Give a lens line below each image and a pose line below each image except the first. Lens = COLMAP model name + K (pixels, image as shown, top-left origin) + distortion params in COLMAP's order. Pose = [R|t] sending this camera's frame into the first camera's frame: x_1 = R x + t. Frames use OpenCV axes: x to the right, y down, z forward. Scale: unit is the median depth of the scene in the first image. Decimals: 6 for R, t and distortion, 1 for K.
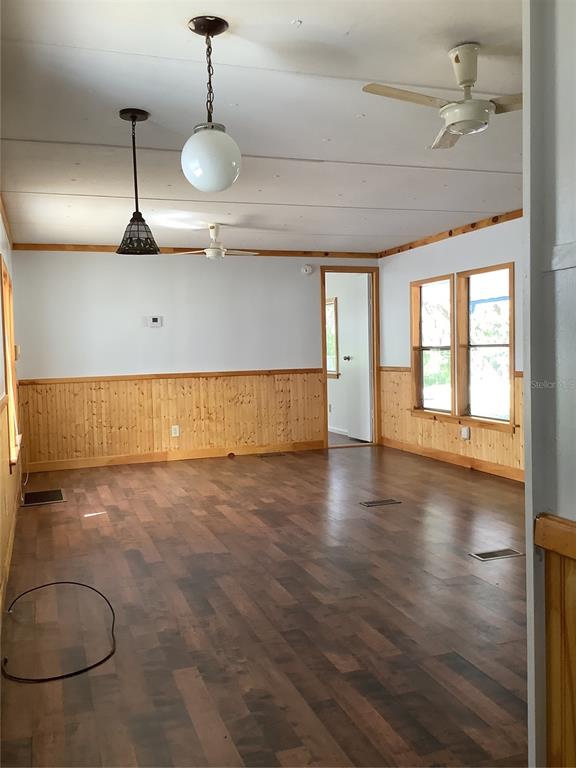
lens RADIAL K [[691.4, 0, 280.8], [0, 691.4, 388.9], [0, 0, 1]] dist [0.084126, -0.172791]
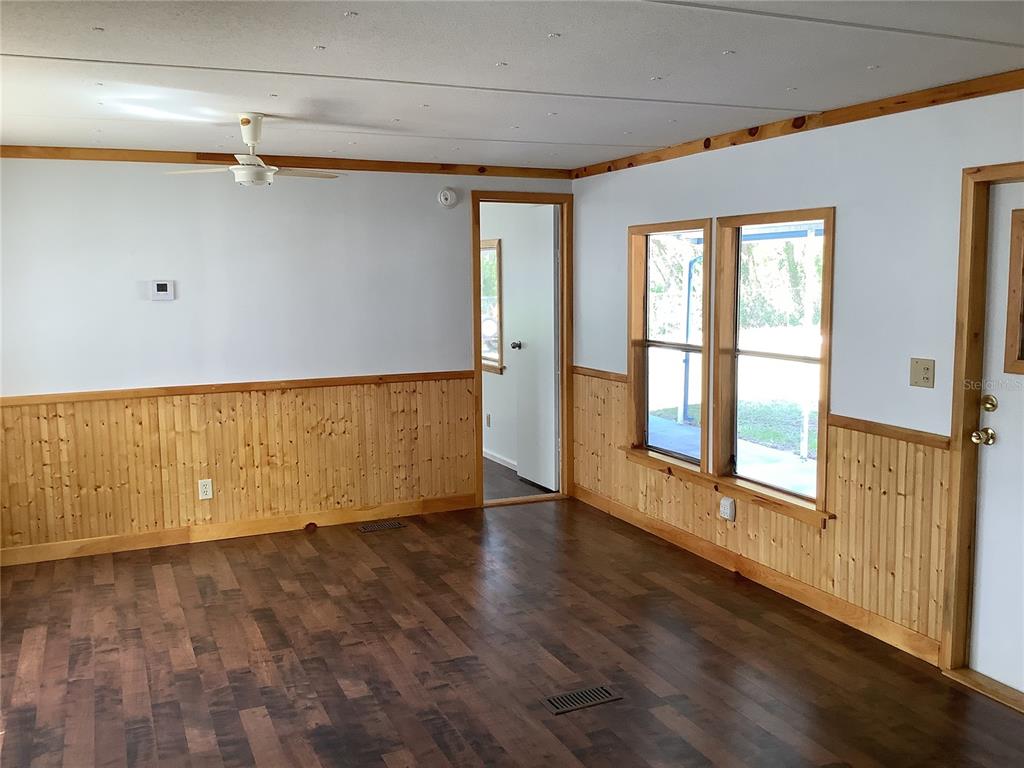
lens RADIAL K [[921.9, 0, 512.0], [0, 921.9, 384.0], [0, 0, 1]] dist [0.084126, -0.172791]
pose [[0.995913, 0.004131, 0.090227, 0.023950], [-0.009645, 0.998106, 0.060764, -0.070771], [-0.089805, -0.061386, 0.994066, 0.252320]]
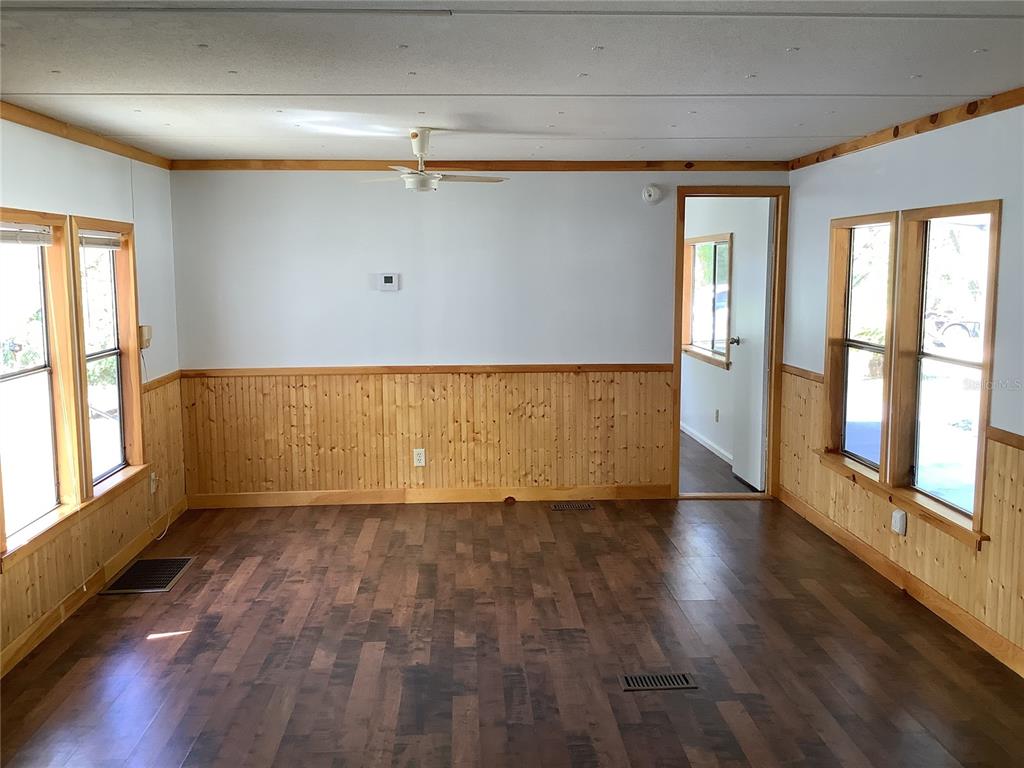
lens RADIAL K [[924.9, 0, 512.0], [0, 924.9, 384.0], [0, 0, 1]] dist [0.129659, -0.274603]
pose [[0.962063, 0.055604, -0.267101, 0.150472], [-0.036073, 0.996341, 0.077486, -0.074222], [0.270432, -0.064912, 0.960548, 0.225057]]
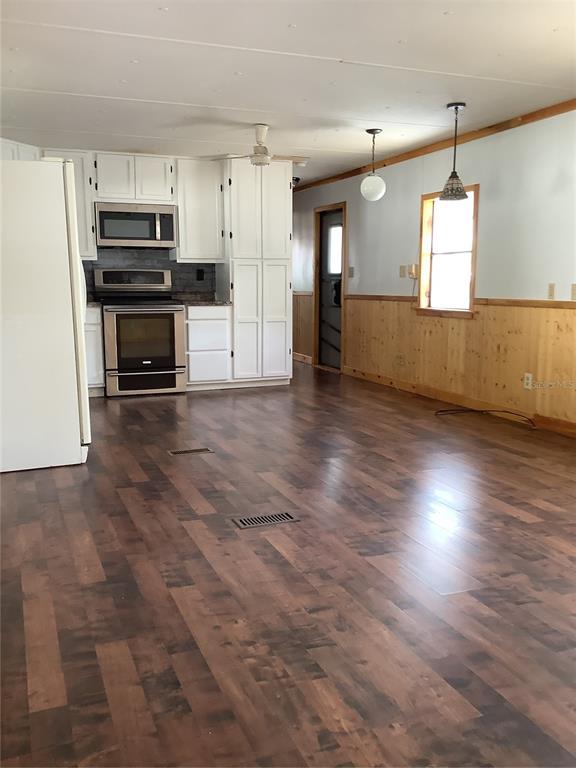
lens RADIAL K [[691.4, 0, 280.8], [0, 691.4, 388.9], [0, 0, 1]] dist [0.084126, -0.172791]
pose [[-0.998770, 0.036132, -0.033946, 0.103835], [0.027975, 0.976038, 0.215796, -0.054346], [0.040930, 0.214581, -0.975848, 1.103954]]
